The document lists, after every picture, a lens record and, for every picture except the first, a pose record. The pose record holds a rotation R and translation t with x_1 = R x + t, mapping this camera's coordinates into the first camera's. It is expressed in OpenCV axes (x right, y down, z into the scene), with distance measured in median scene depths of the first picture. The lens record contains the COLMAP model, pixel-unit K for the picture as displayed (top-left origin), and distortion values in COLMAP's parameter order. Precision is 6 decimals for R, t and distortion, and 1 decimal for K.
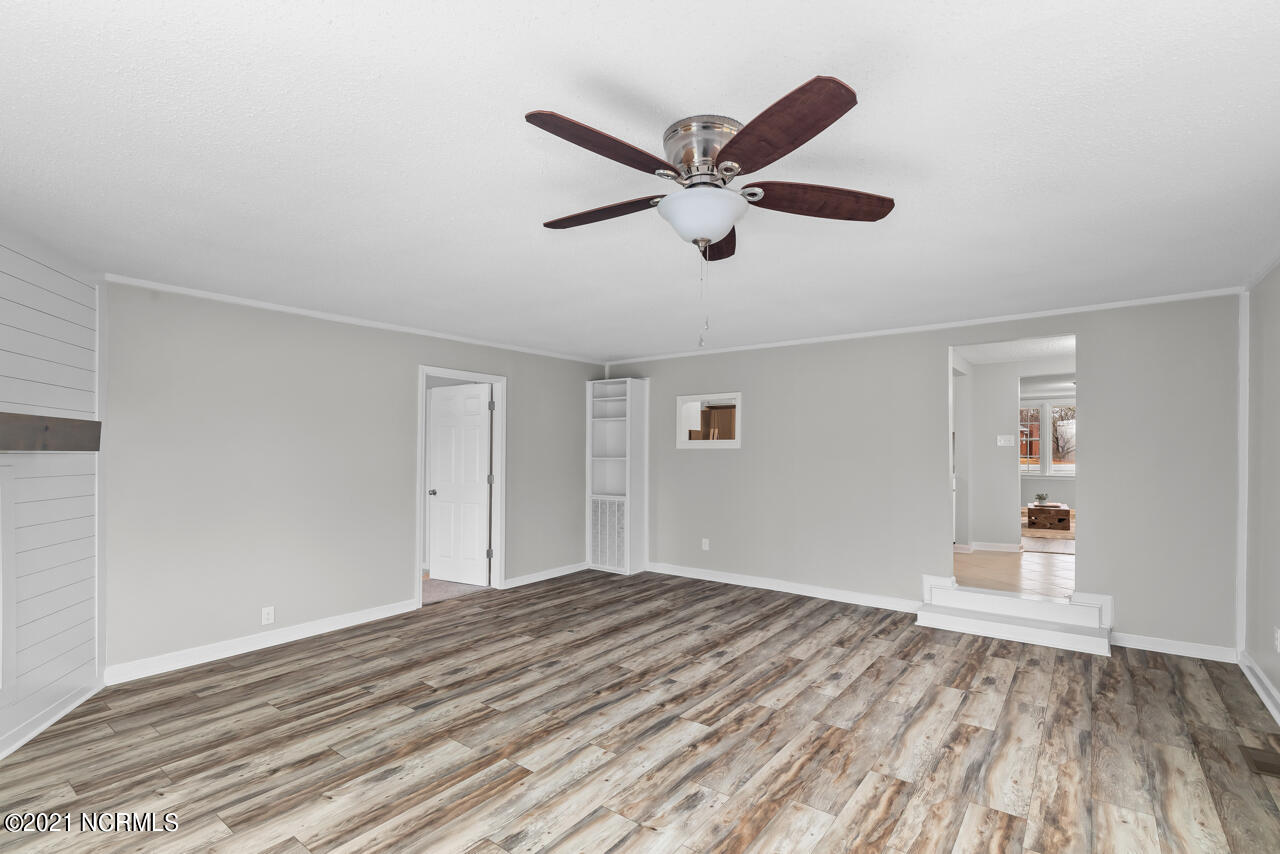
lens RADIAL K [[585.6, 0, 649.4], [0, 585.6, 437.2], [0, 0, 1]] dist [0.009522, -0.000788]
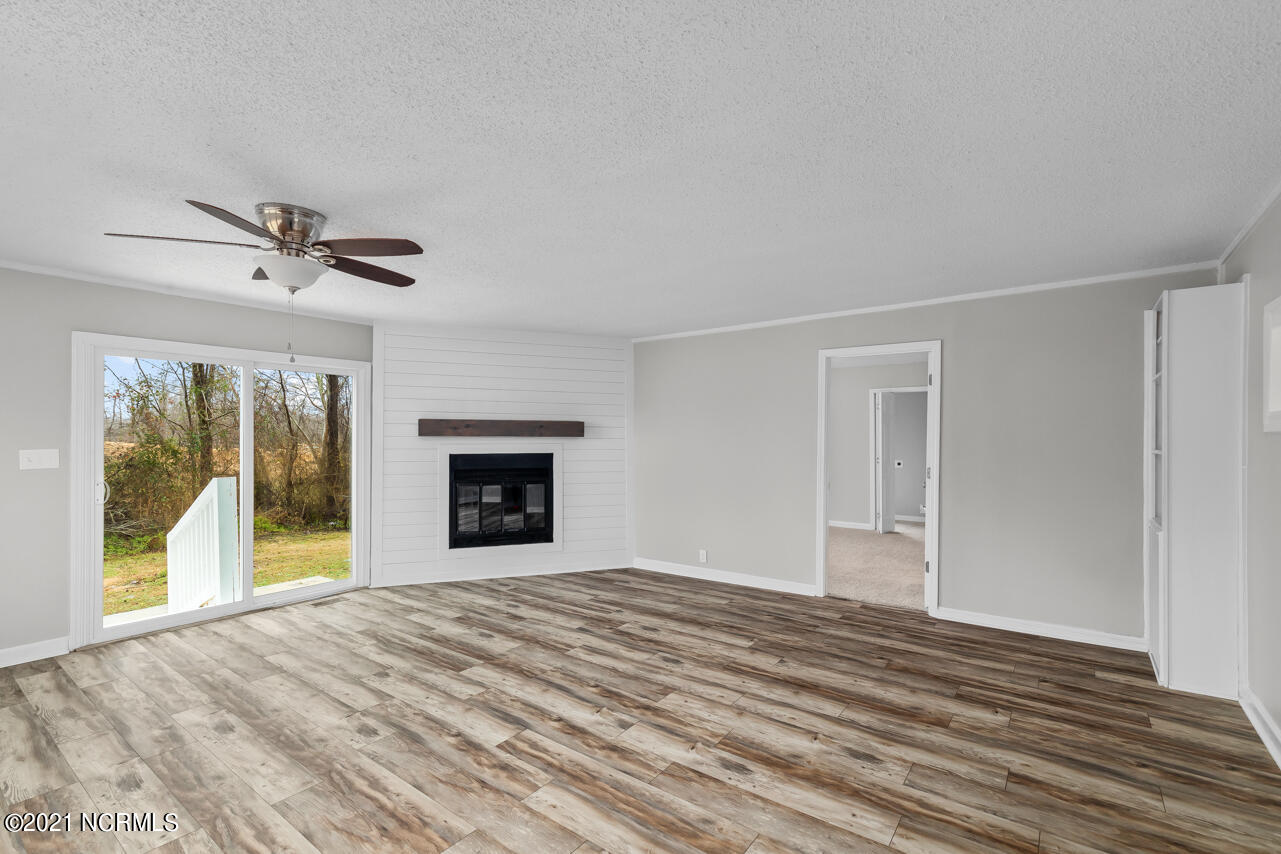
lens RADIAL K [[565.9, 0, 648.9], [0, 565.9, 436.9], [0, 0, 1]] dist [0.002704, 0.000171]
pose [[0.022286, 0.001457, -0.999751, 0.796537], [0.021797, 0.999761, 0.001943, 0.021381], [0.999514, -0.021835, 0.022249, 1.007100]]
